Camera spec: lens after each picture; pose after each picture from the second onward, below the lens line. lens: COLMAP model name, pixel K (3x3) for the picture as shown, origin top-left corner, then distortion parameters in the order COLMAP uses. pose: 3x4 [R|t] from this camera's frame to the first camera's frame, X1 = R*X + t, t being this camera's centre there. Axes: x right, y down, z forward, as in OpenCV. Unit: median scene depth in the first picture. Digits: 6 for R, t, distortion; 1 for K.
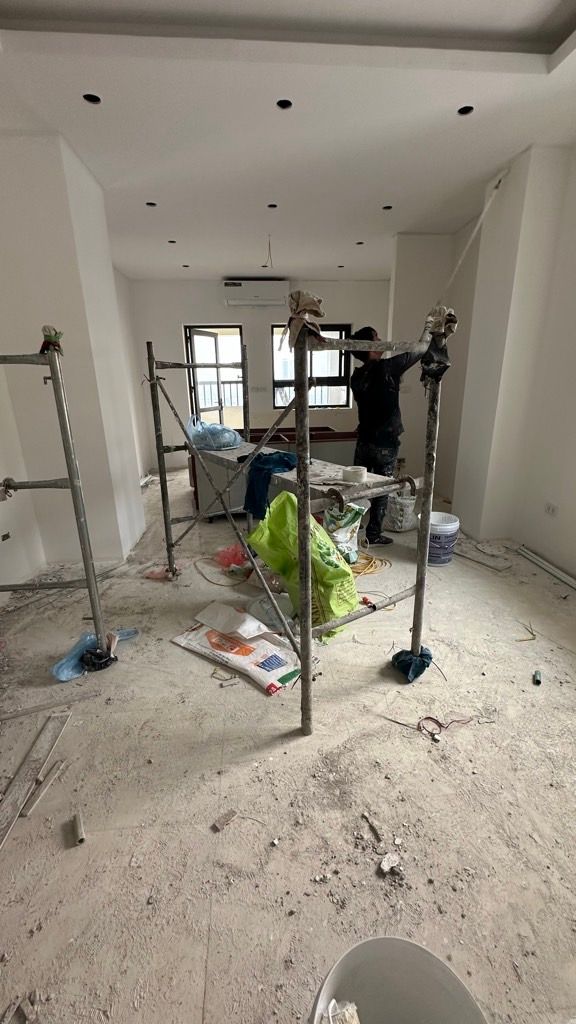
lens RADIAL K [[407.5, 0, 287.0], [0, 407.5, 510.3], [0, 0, 1]] dist [-0.004451, 0.000509]
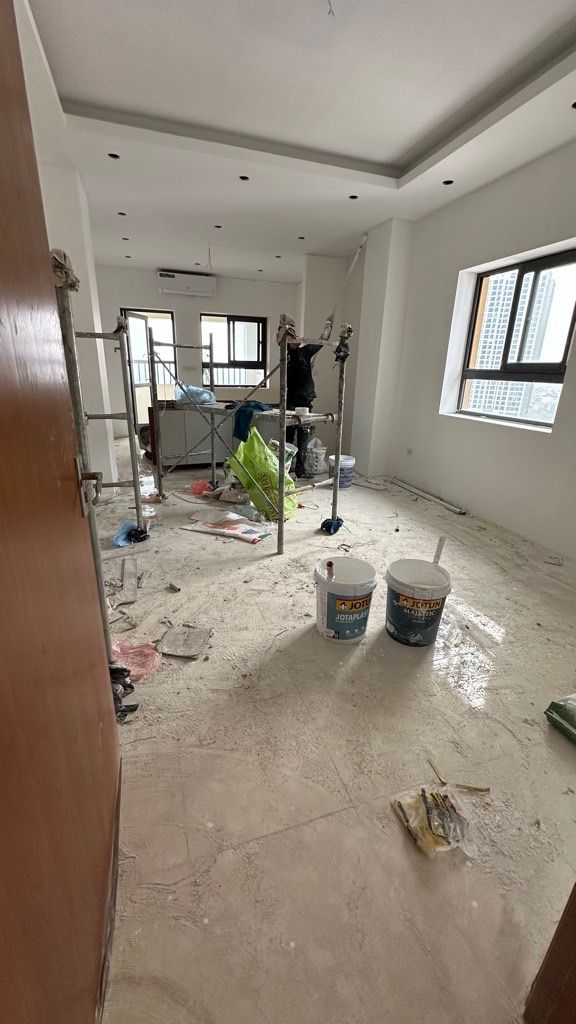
lens RADIAL K [[407.5, 0, 287.0], [0, 407.5, 510.3], [0, 0, 1]] dist [-0.004451, 0.000509]
pose [[0.971426, -0.035302, 0.234703, -0.279229], [0.028644, 0.999086, 0.031716, 0.239582], [-0.235608, -0.024086, 0.971550, -0.625873]]
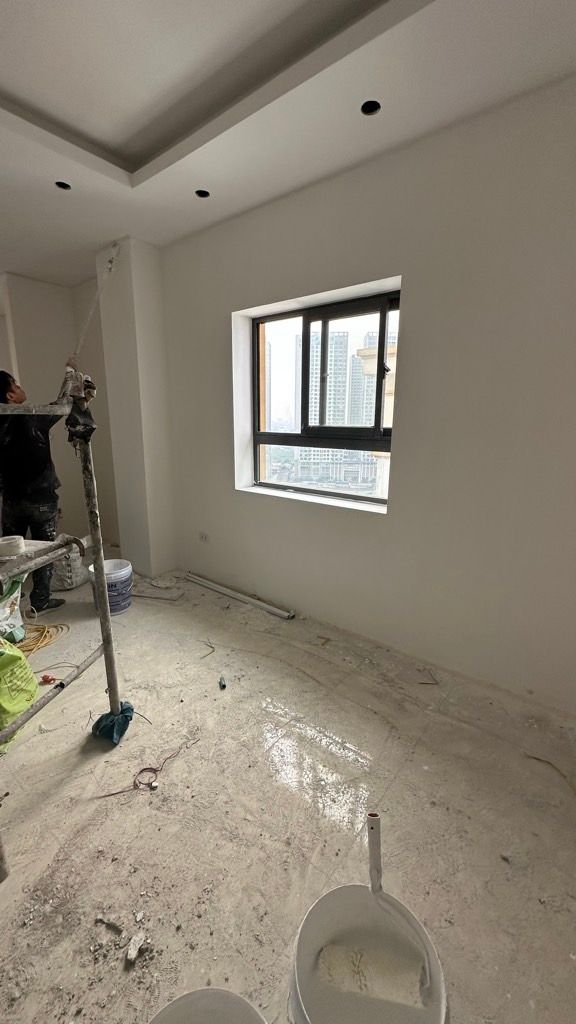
lens RADIAL K [[407.5, 0, 287.0], [0, 407.5, 510.3], [0, 0, 1]] dist [-0.004451, 0.000509]
pose [[0.695212, -0.134779, 0.706055, -0.019829], [0.198959, 0.979968, -0.008836, -0.029622], [-0.690721, 0.146619, 0.708101, -0.037107]]
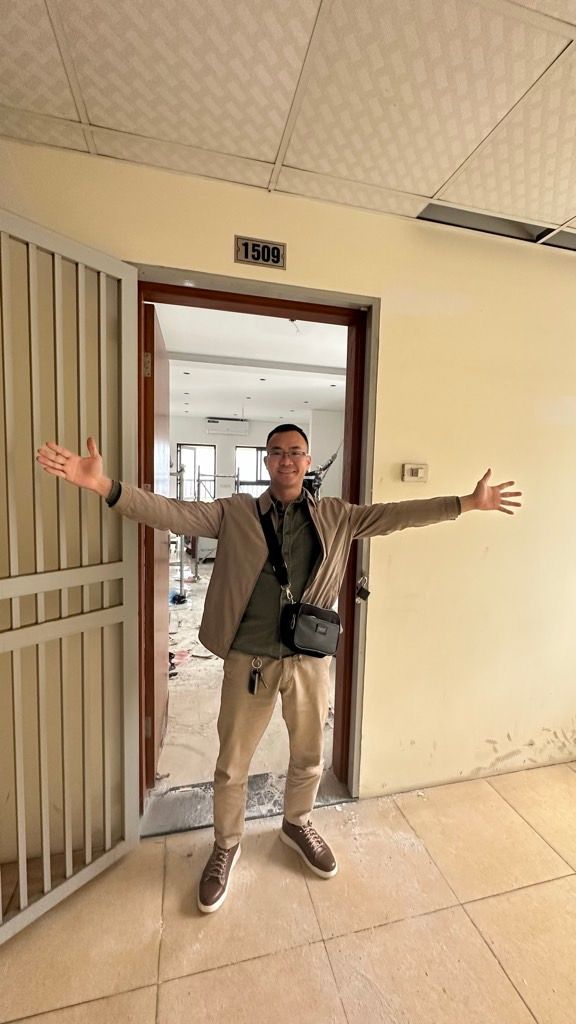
lens RADIAL K [[407.5, 0, 287.0], [0, 407.5, 510.3], [0, 0, 1]] dist [-0.004451, 0.000509]
pose [[0.987060, 0.032454, 0.157032, -0.250709], [0.004462, 0.973367, -0.229210, 0.404341], [-0.160288, 0.226945, 0.960627, -1.385669]]
